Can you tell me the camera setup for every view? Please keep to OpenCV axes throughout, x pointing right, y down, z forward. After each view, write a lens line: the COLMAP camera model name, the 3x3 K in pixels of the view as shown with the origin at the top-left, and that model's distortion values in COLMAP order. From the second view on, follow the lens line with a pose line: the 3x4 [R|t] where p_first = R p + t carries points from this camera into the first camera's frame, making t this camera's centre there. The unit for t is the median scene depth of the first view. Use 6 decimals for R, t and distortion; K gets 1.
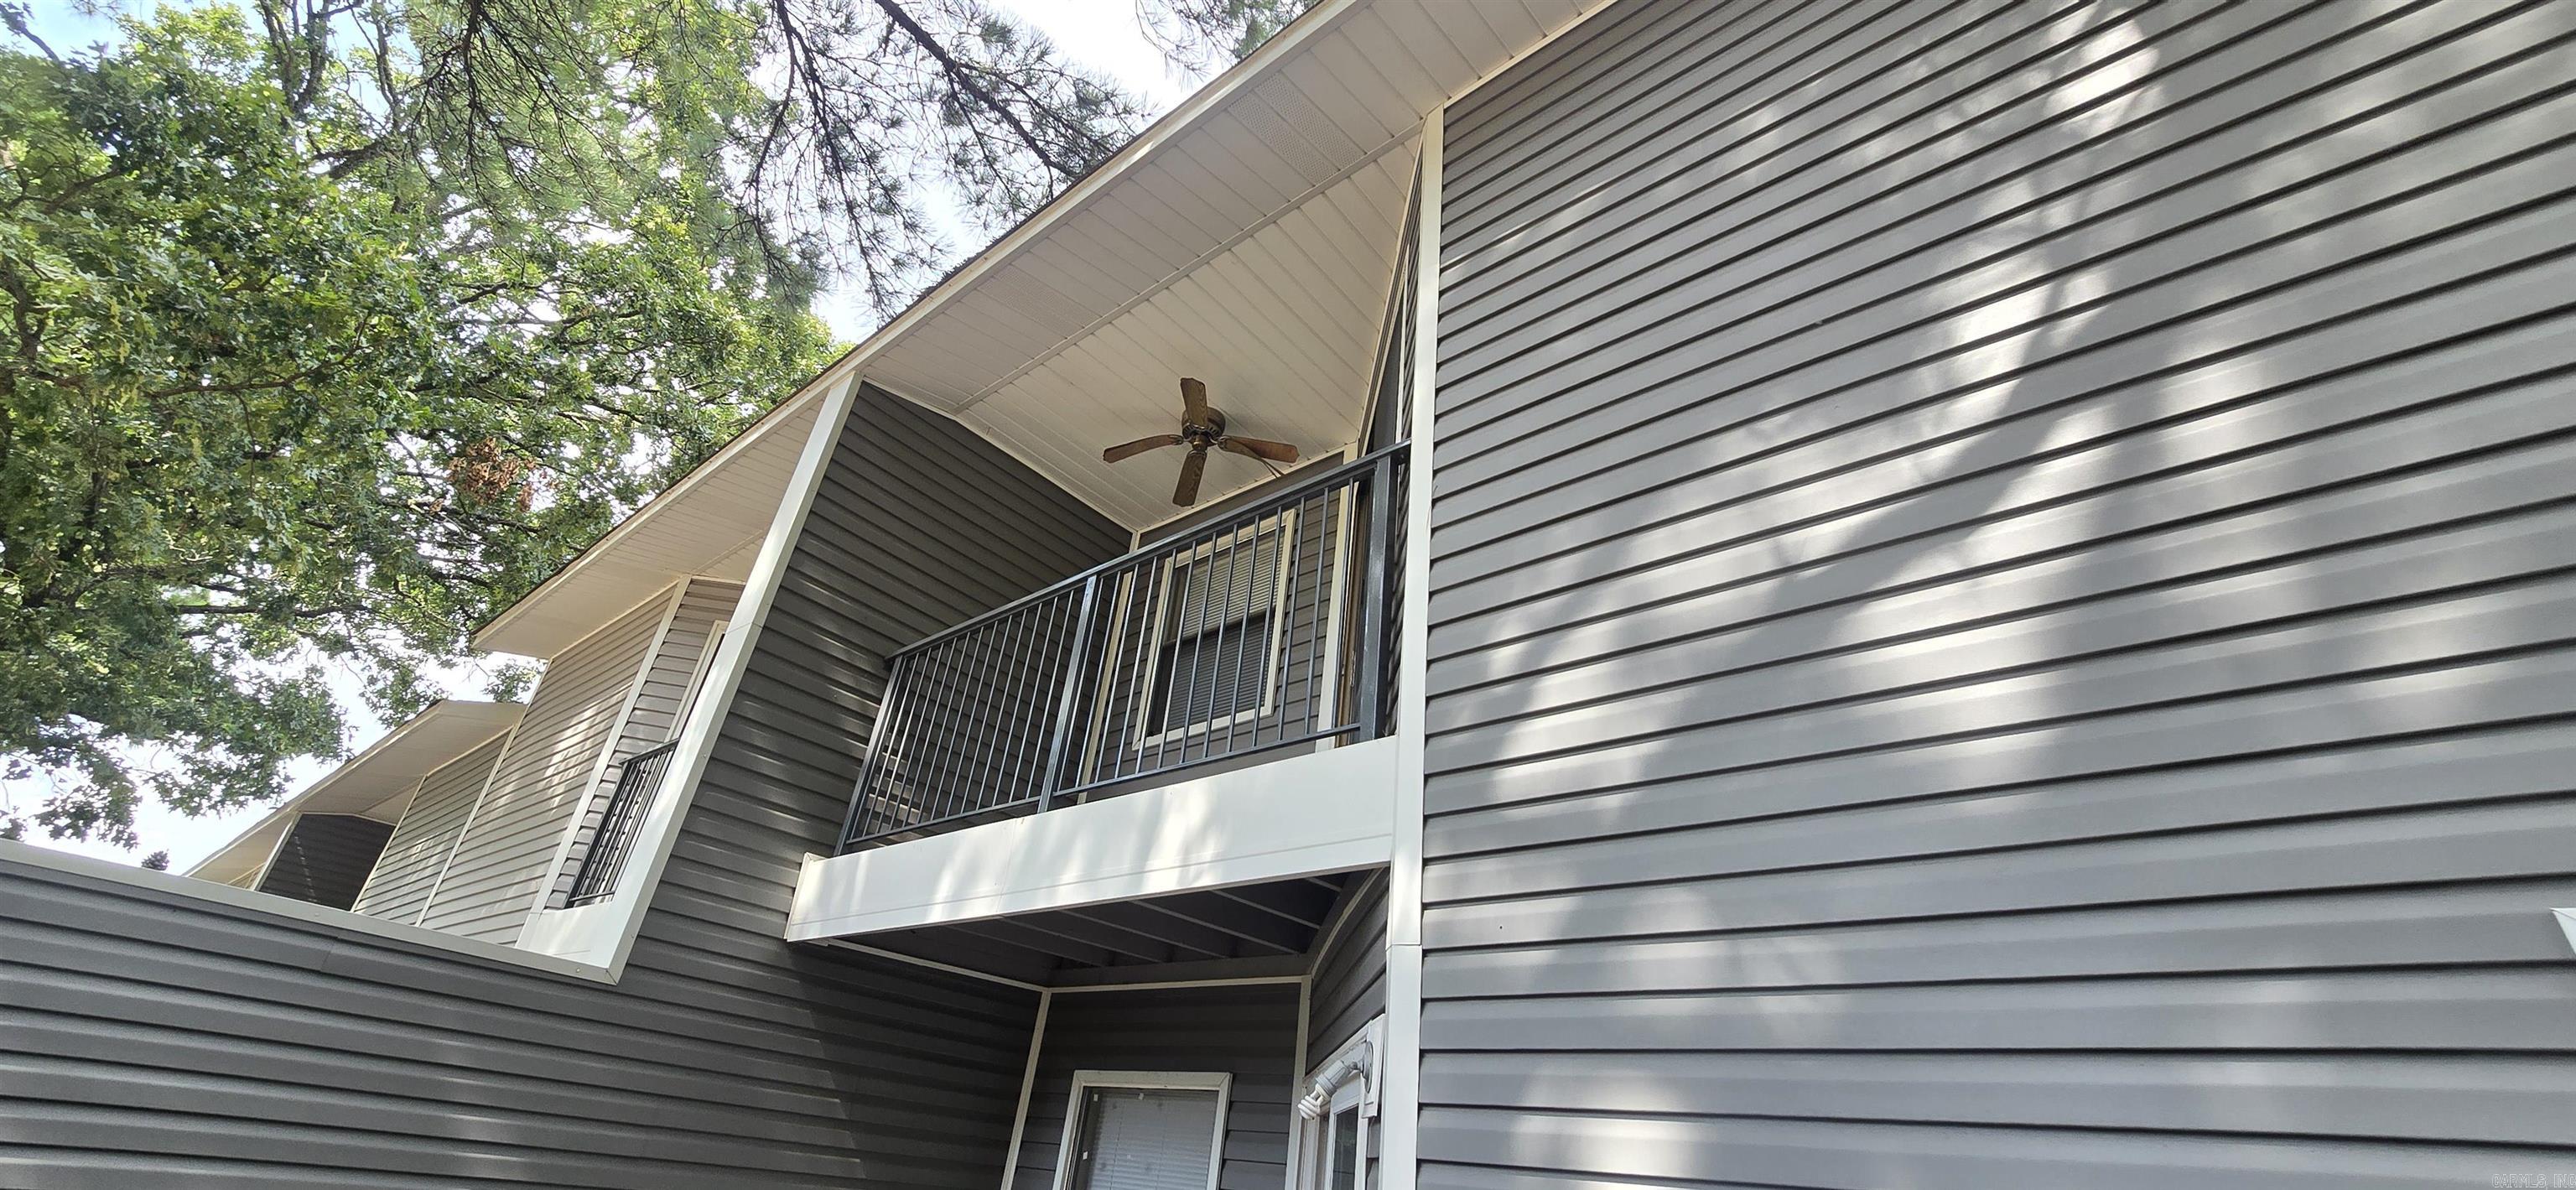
lens RADIAL K [[1044.1, 0, 1277.7], [0, 1044.1, 583.8], [0, 0, 1]] dist [-0.002319, -0.000008]
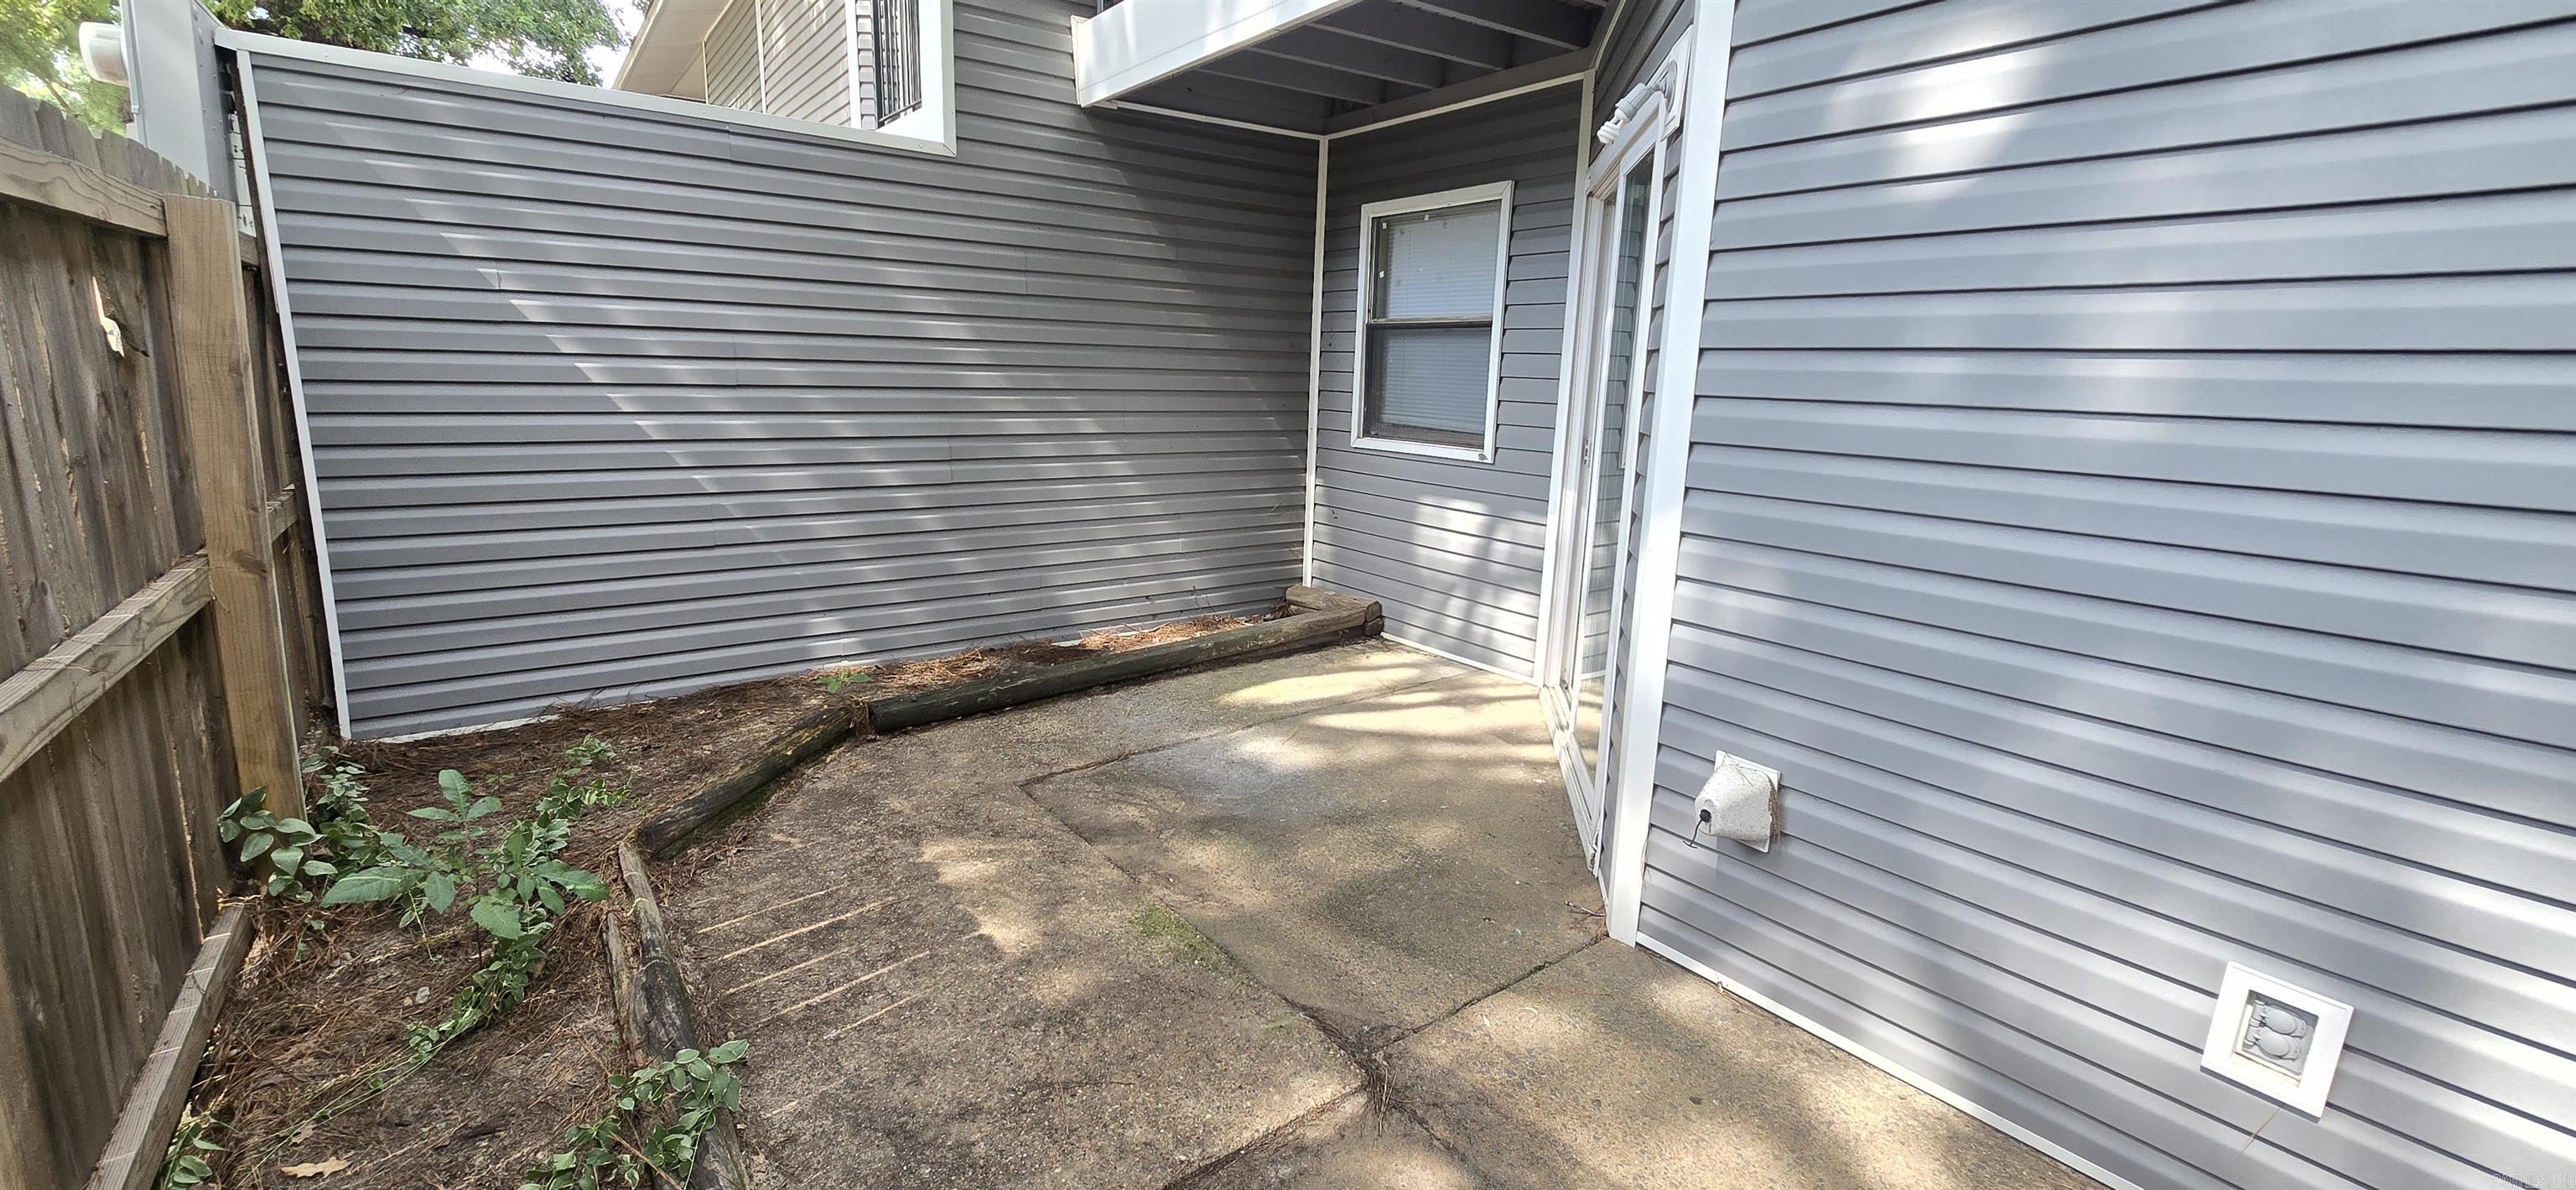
lens RADIAL K [[1044.1, 0, 1277.7], [0, 1044.1, 583.8], [0, 0, 1]] dist [-0.002319, -0.000008]
pose [[0.968607, -0.024985, -0.247337, -0.024559], [0.181796, 0.749802, 0.636197, 0.065989], [0.169558, -0.661190, 0.730806, -0.063973]]
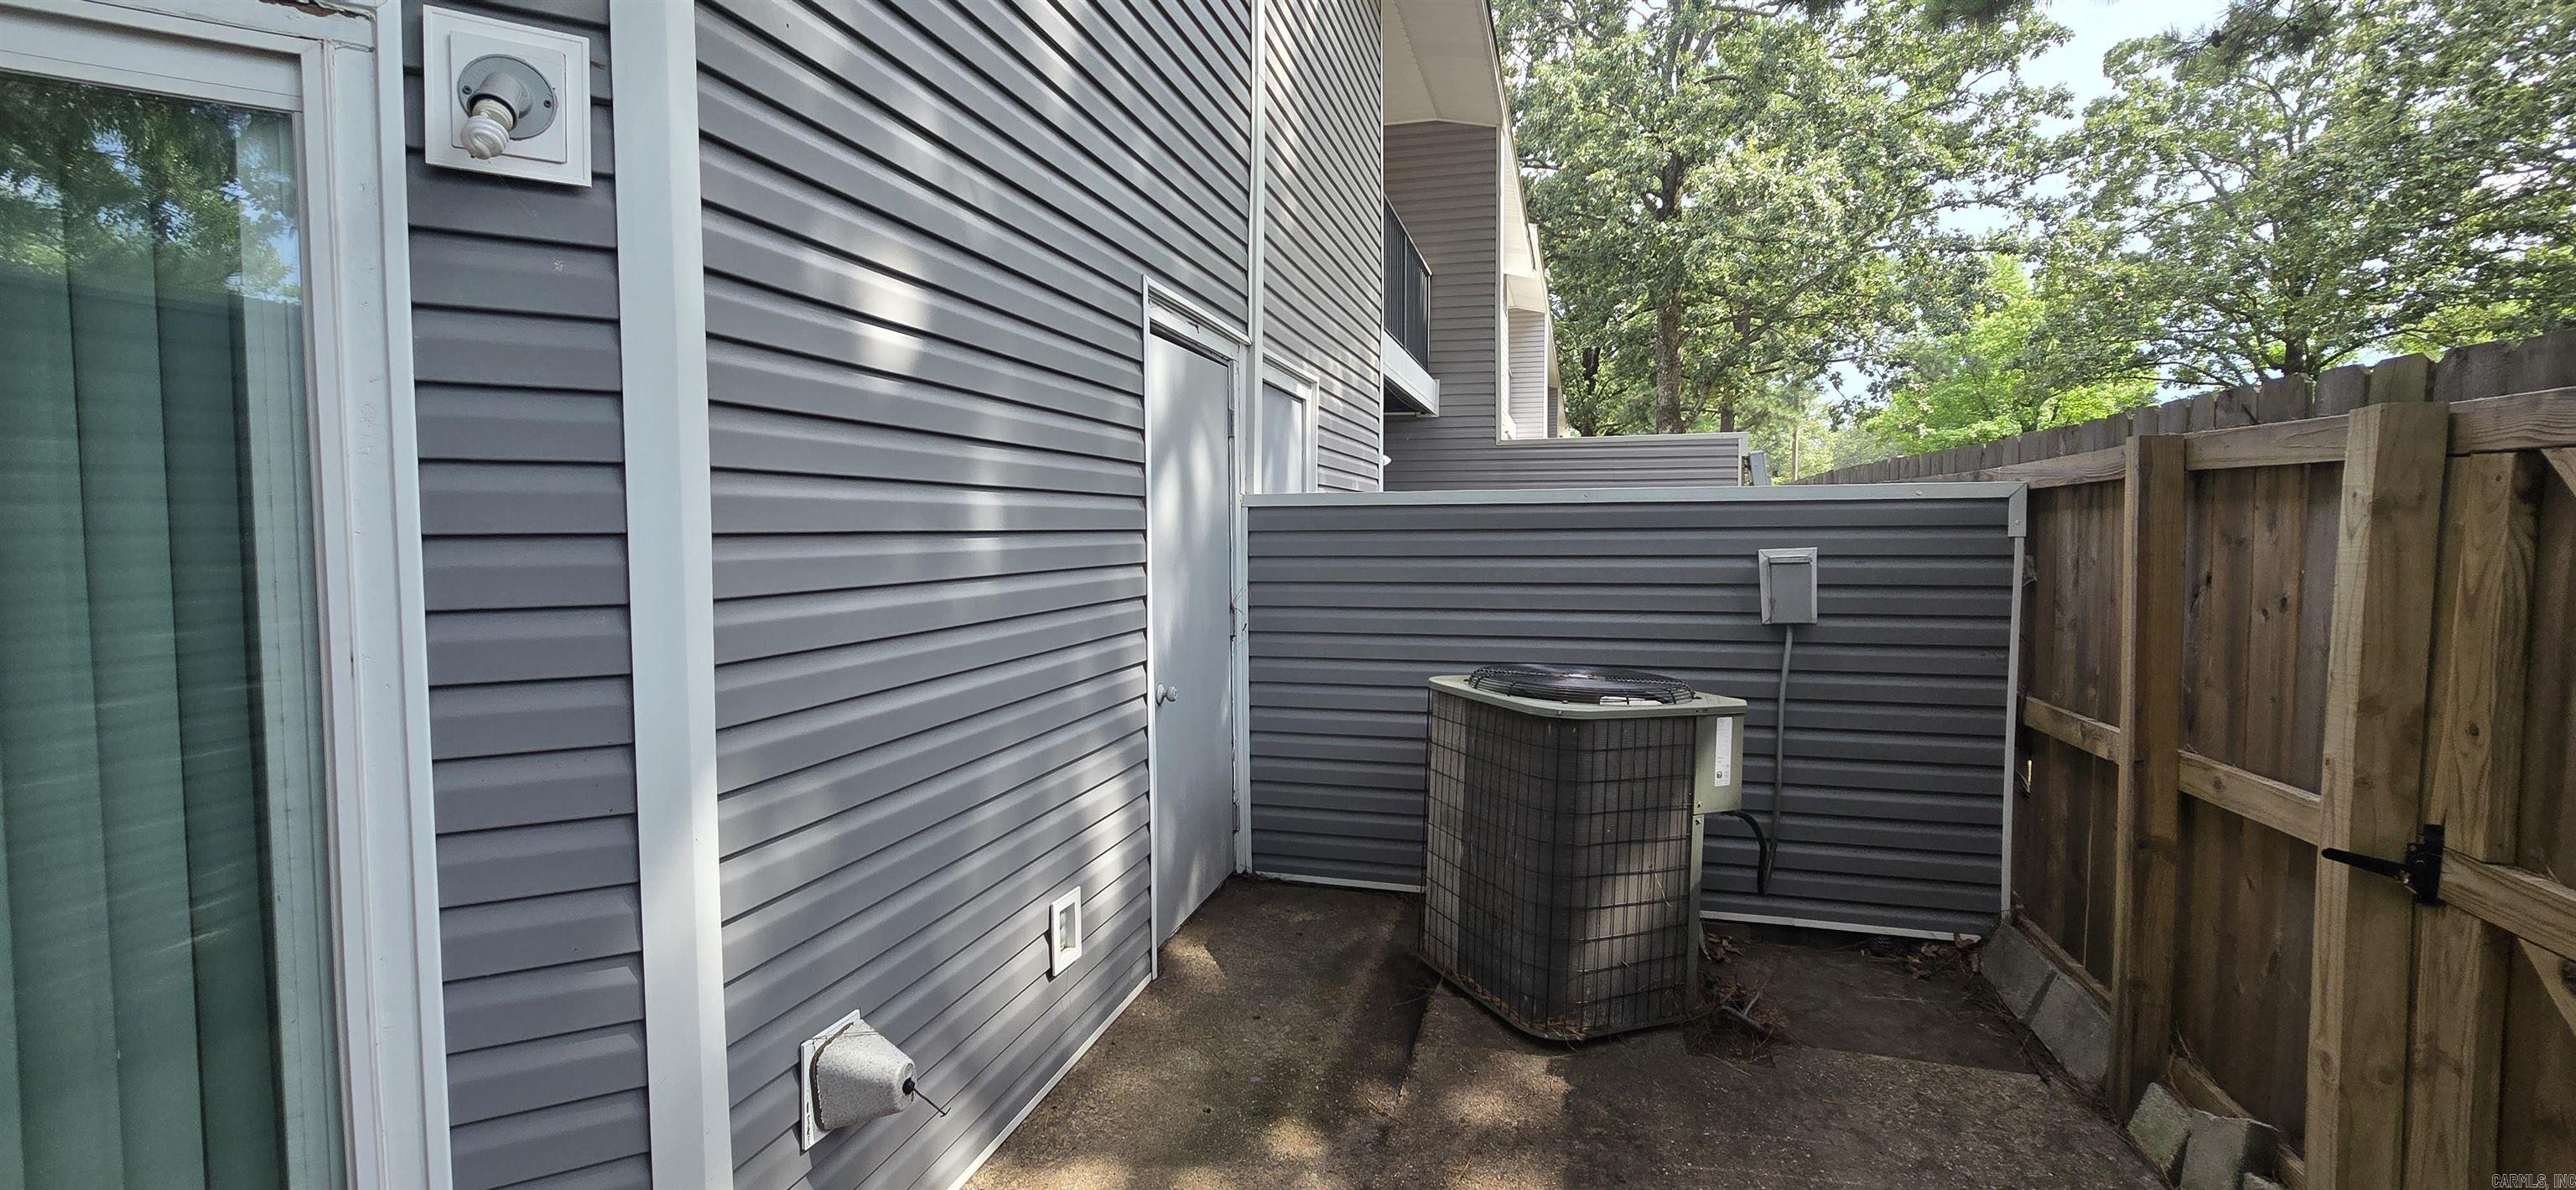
lens RADIAL K [[1044.1, 0, 1277.7], [0, 1044.1, 583.8], [0, 0, 1]] dist [-0.002319, -0.000008]
pose [[-0.404102, -0.145120, 0.903129, -0.383290], [-0.497235, 0.863567, -0.083723, 0.311891], [-0.767762, -0.482900, -0.421128, 0.457792]]
